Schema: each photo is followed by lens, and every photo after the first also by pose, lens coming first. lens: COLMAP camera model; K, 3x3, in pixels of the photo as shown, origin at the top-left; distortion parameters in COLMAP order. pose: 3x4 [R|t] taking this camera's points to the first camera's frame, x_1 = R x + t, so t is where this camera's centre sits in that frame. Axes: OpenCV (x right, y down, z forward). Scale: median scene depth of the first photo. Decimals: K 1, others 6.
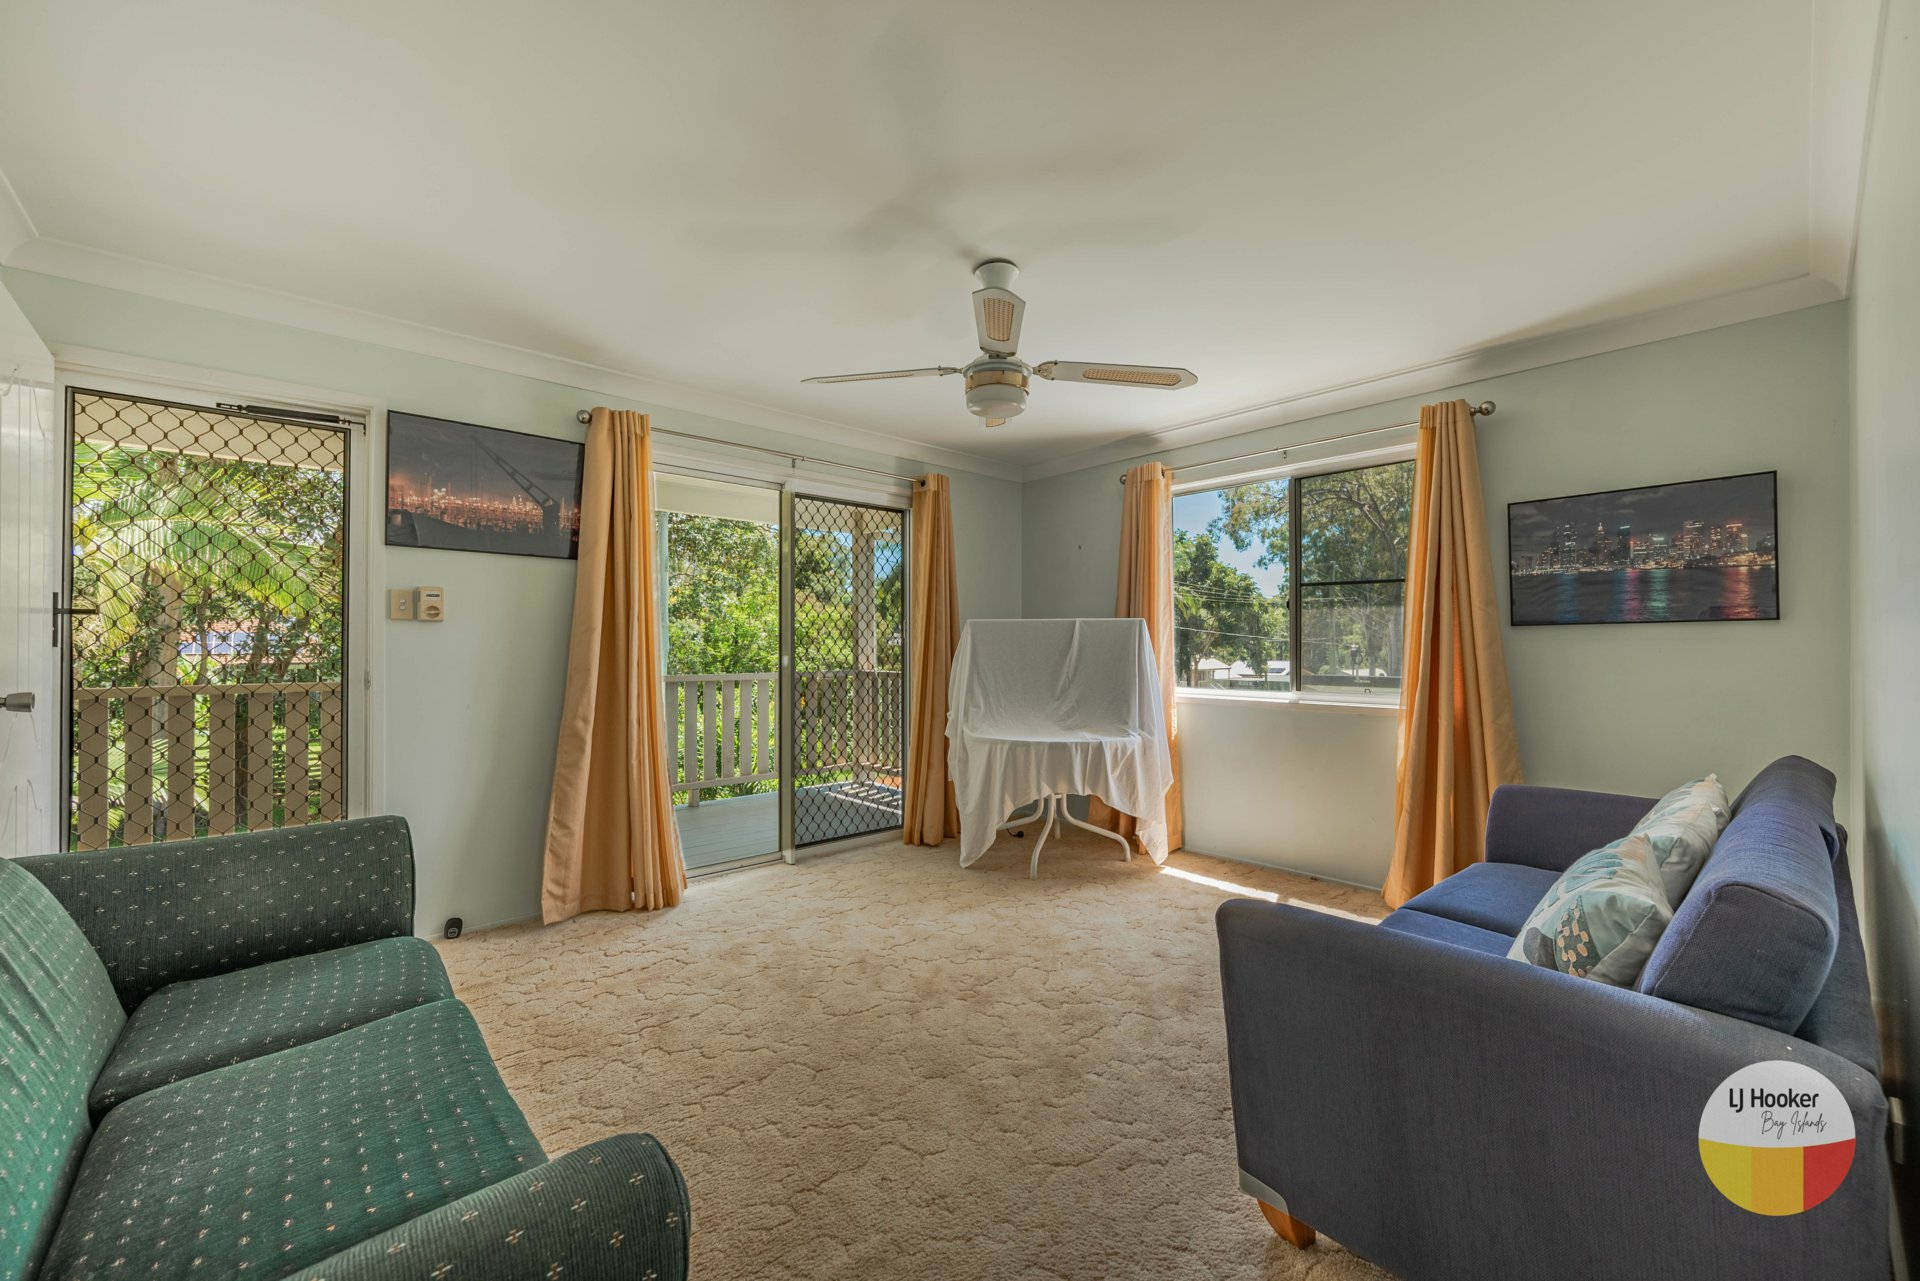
lens RADIAL K [[756.4, 0, 969.3], [0, 756.4, 636.8], [0, 0, 1]] dist [-0.002189, 0.000021]
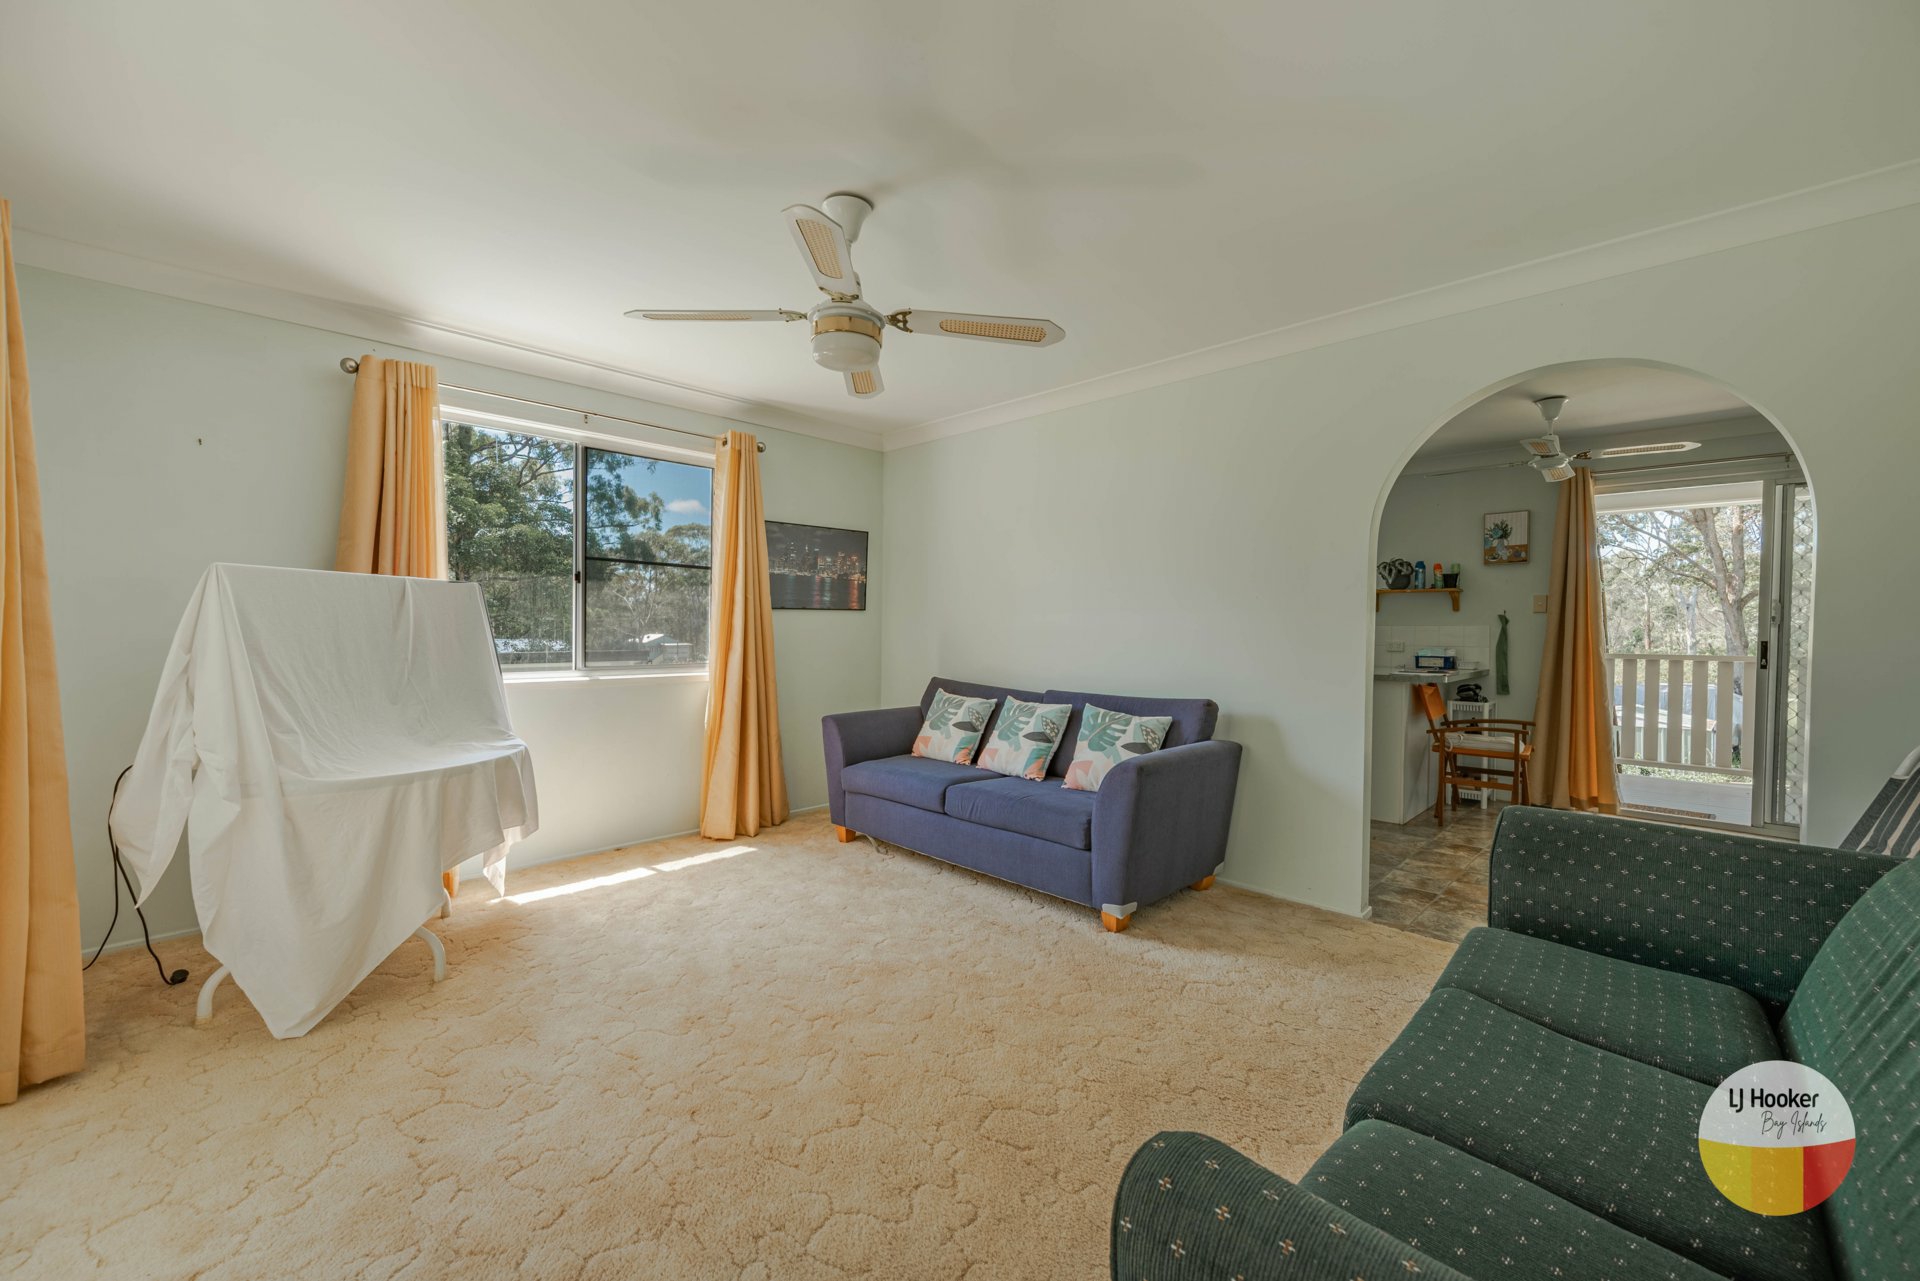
lens RADIAL K [[756.4, 0, 956.6], [0, 756.4, 640.4], [0, 0, 1]] dist [-0.002189, 0.000021]
pose [[-0.053203, -0.020272, 0.998378, -0.722355], [-0.022051, 0.999574, 0.019122, 0.009748], [-0.998340, -0.020998, -0.053627, 0.747682]]
